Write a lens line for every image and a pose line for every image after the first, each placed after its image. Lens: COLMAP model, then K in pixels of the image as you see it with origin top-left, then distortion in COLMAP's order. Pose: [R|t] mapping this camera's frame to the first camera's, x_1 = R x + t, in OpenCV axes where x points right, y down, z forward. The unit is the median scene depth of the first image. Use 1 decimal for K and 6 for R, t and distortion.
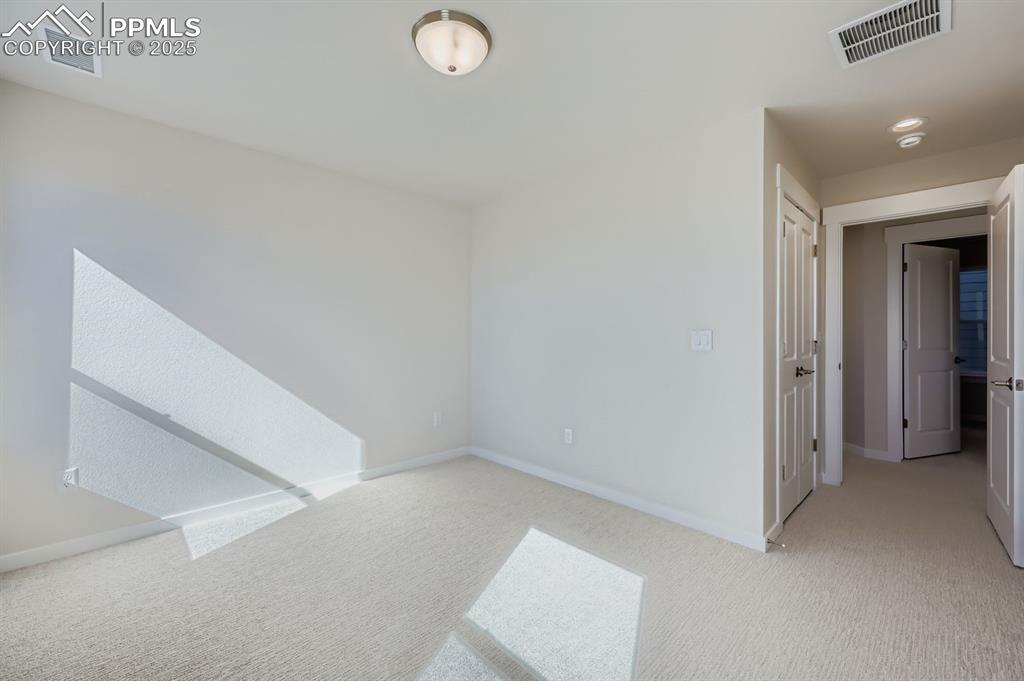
lens RADIAL K [[418.9, 0, 513.1], [0, 418.9, 335.6], [0, 0, 1]] dist [0.010114, 0.000207]
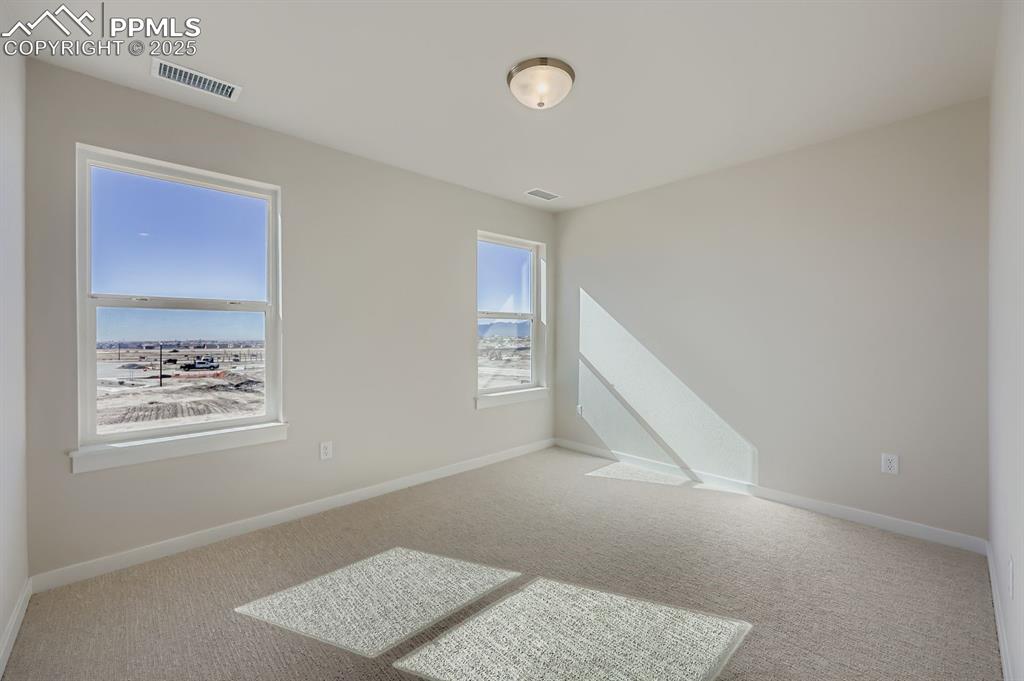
lens RADIAL K [[418.9, 0, 516.2], [0, 418.9, 340.5], [0, 0, 1]] dist [0.010114, 0.000207]
pose [[-0.007754, 0.021992, -0.999728, 0.665621], [0.006234, 0.999740, 0.021944, -0.012493], [0.999951, -0.006062, -0.007889, 0.608026]]
